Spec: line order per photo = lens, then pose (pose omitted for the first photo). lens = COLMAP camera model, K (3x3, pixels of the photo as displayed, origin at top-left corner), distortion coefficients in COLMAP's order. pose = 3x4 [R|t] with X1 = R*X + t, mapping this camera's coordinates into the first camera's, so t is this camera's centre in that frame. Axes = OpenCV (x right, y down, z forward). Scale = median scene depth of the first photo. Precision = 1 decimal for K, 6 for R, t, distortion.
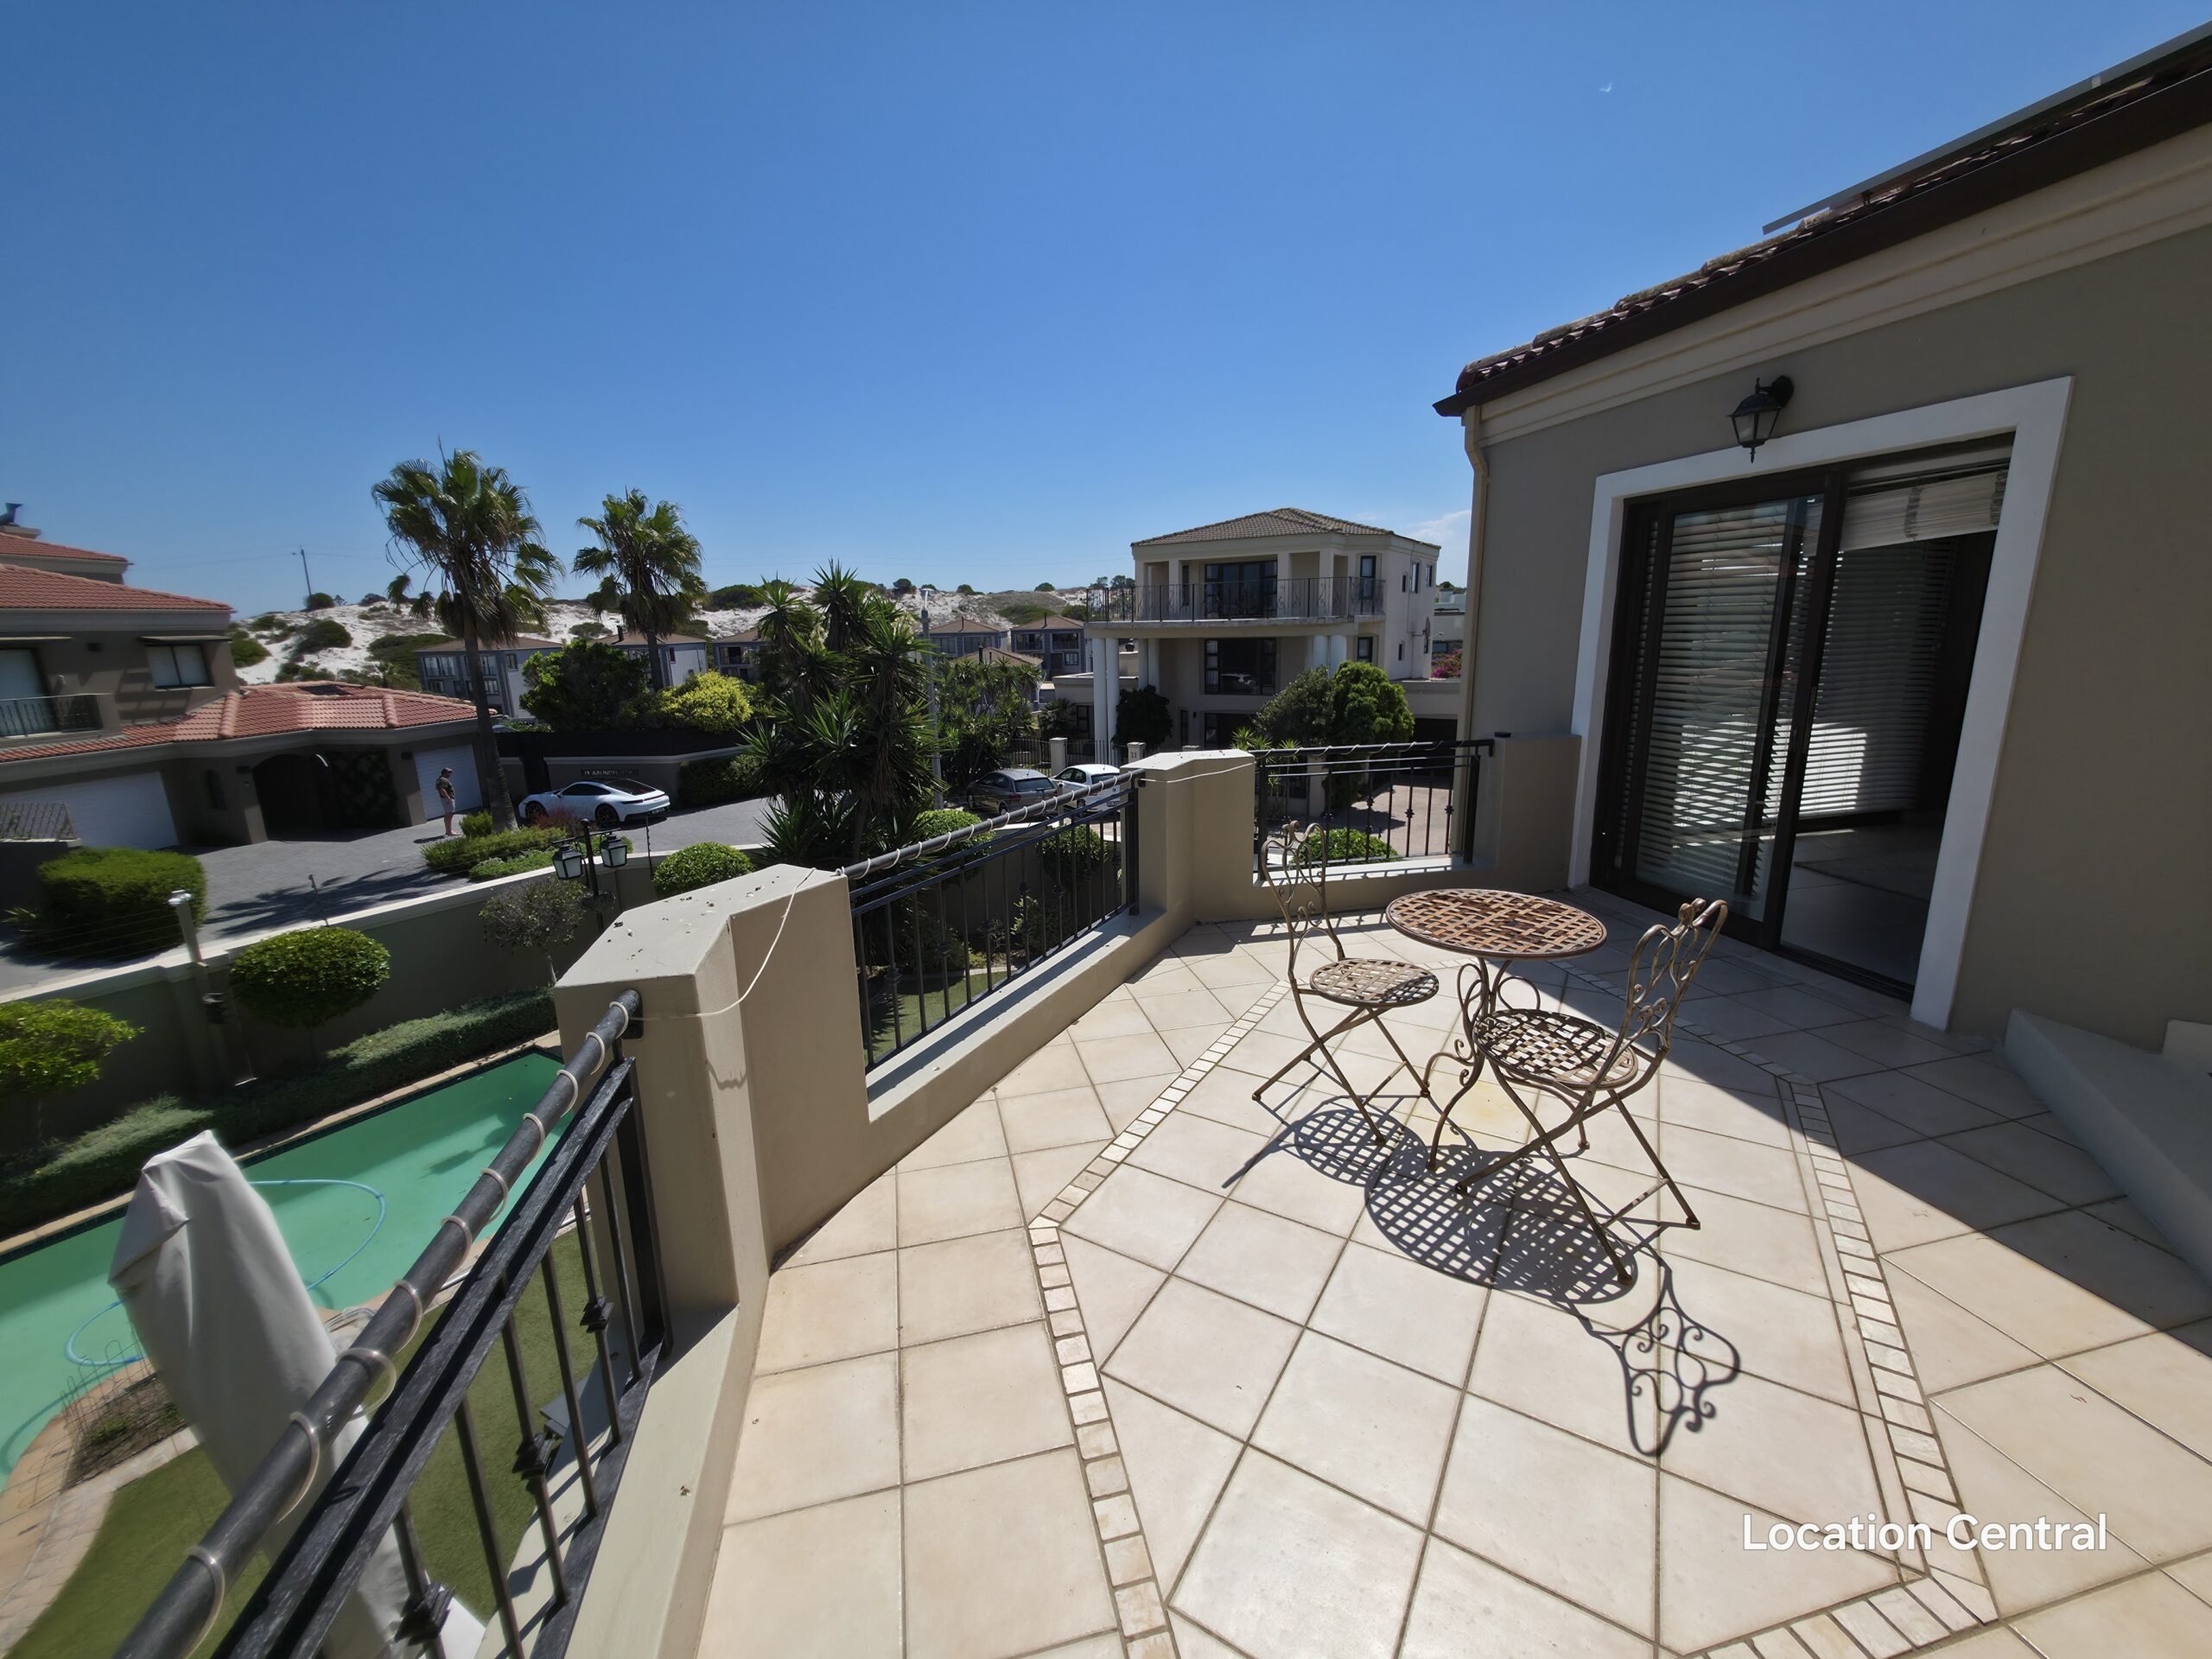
lens RADIAL K [[882.6, 0, 1110.1], [0, 882.6, 829.5], [0, 0, 1]] dist [-0.000320, 0.000170]
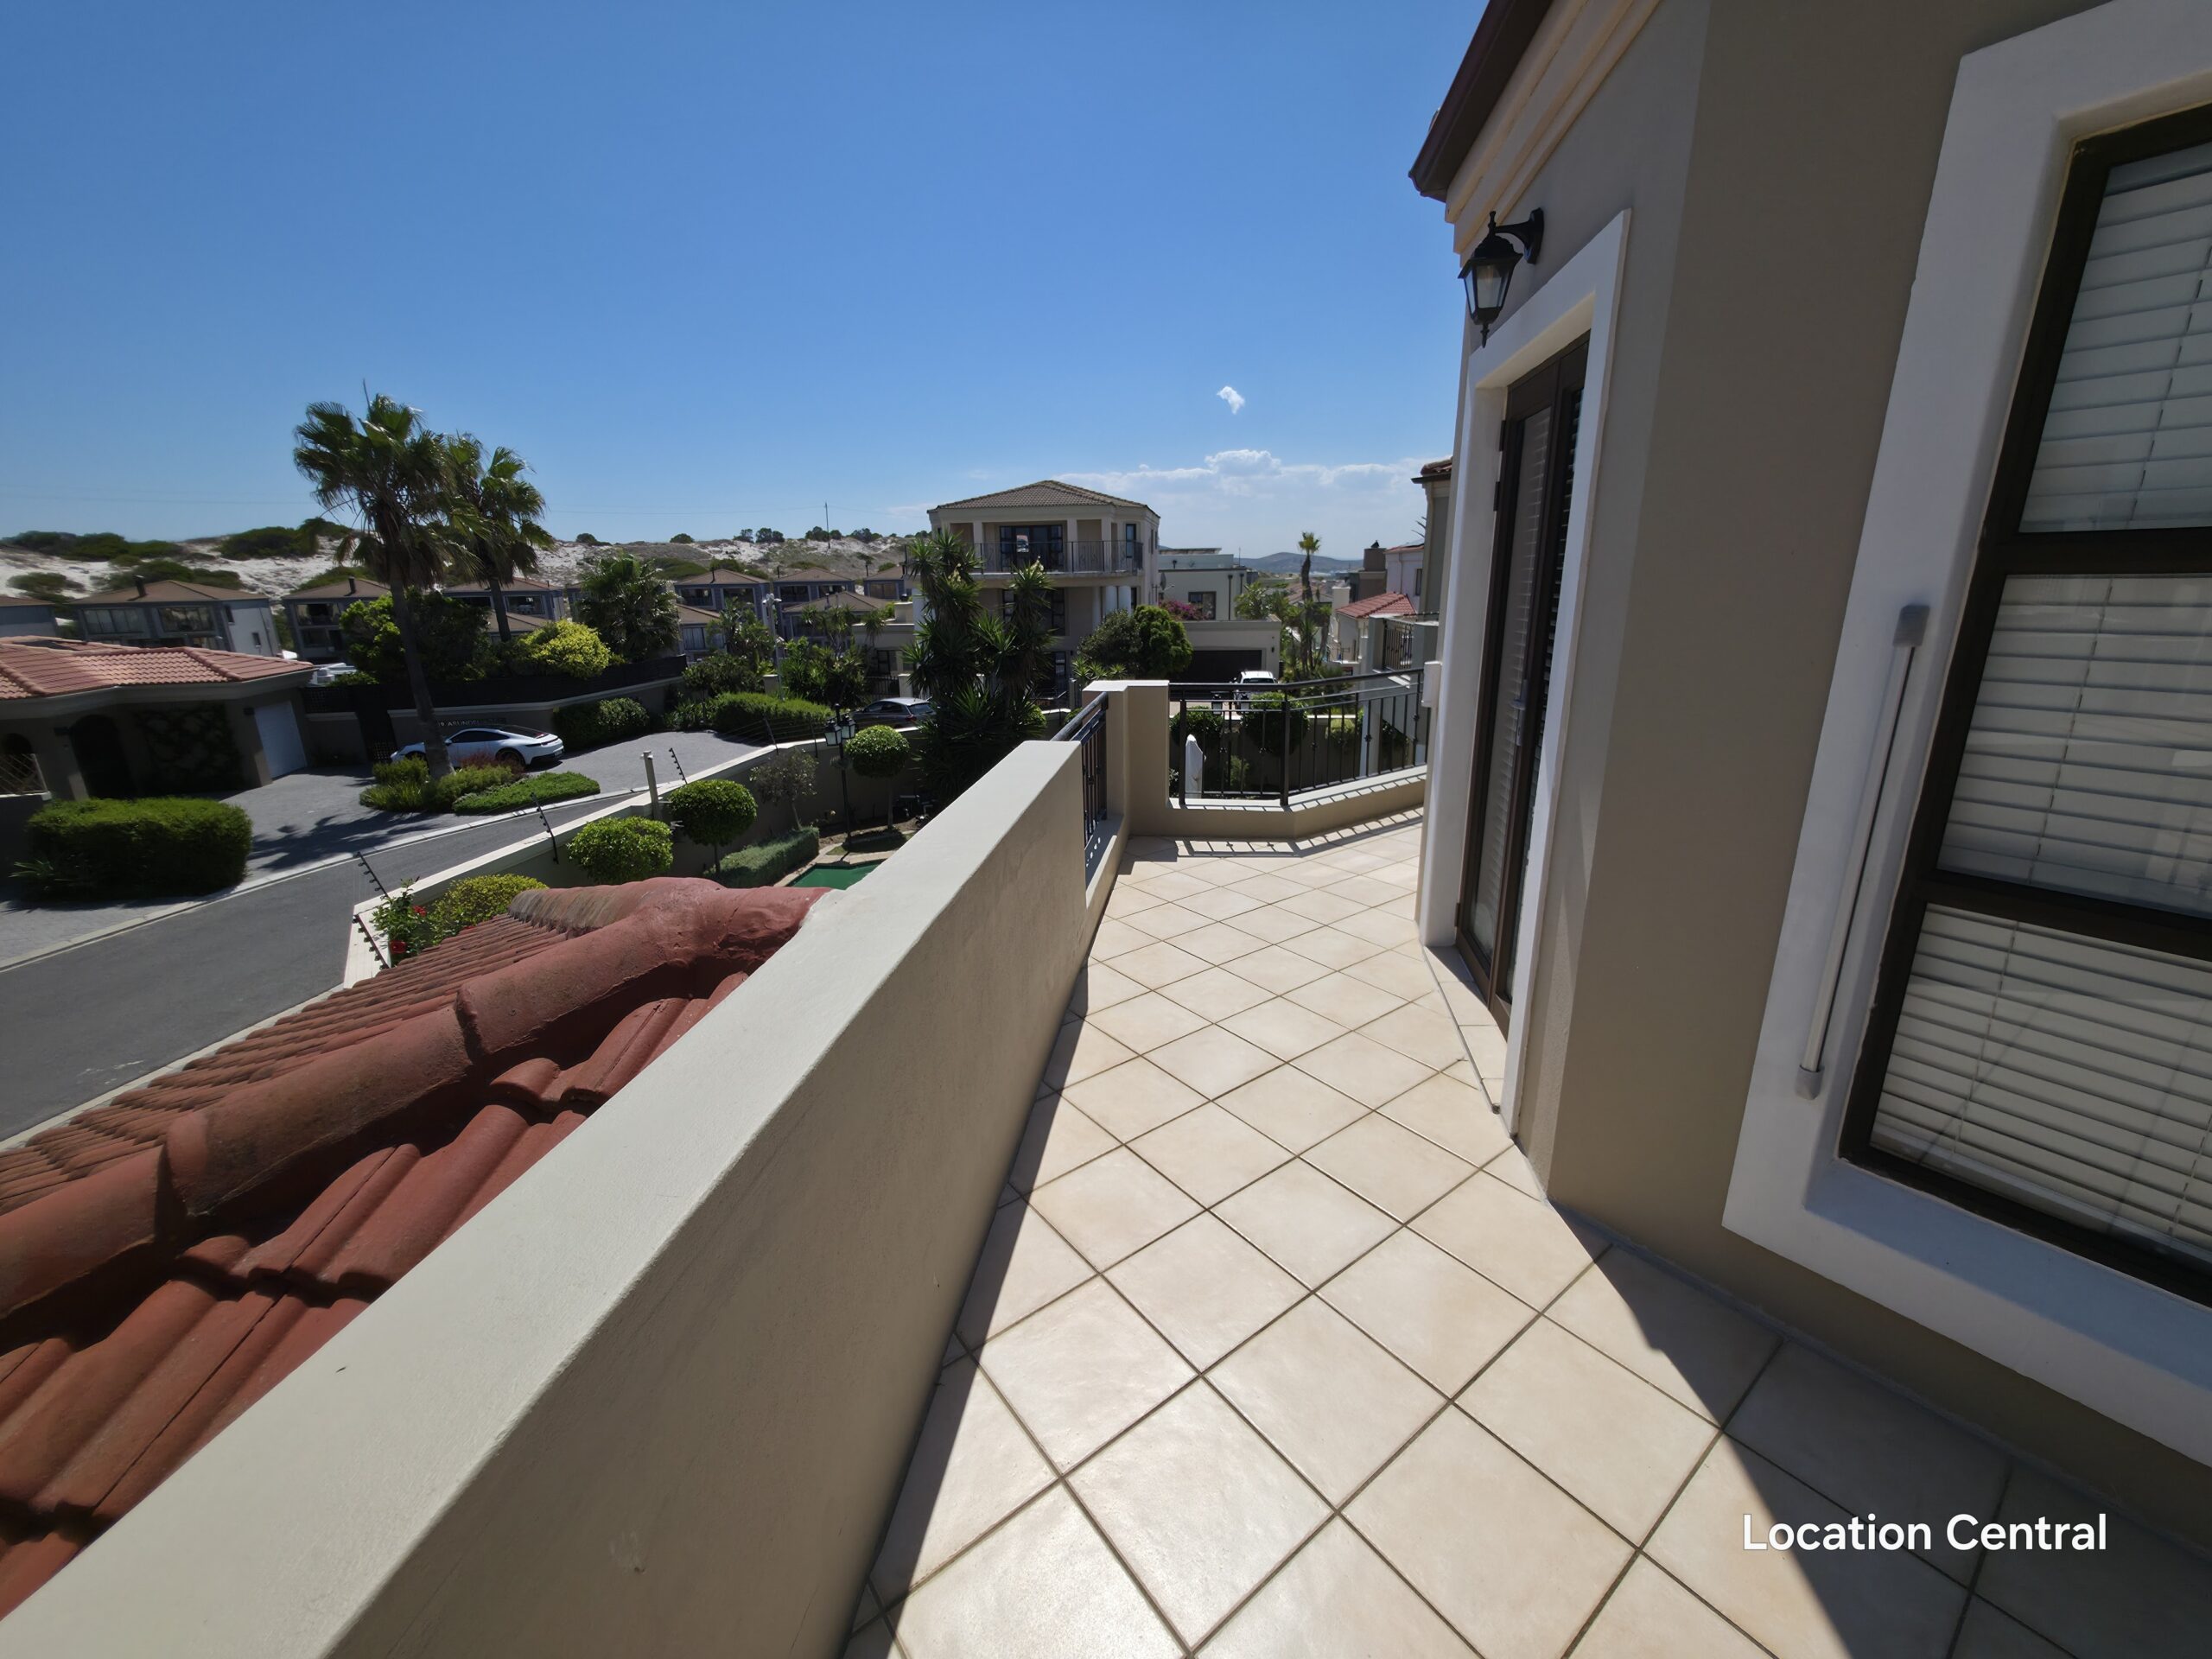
lens RADIAL K [[882.6, 0, 1106.6], [0, 882.6, 825.5], [0, 0, 1]] dist [-0.000320, 0.000170]
pose [[0.919765, -0.100484, 0.379388, -0.289376], [0.084676, 0.994709, 0.058174, 0.053010], [-0.383227, -0.021381, 0.923407, -0.193540]]
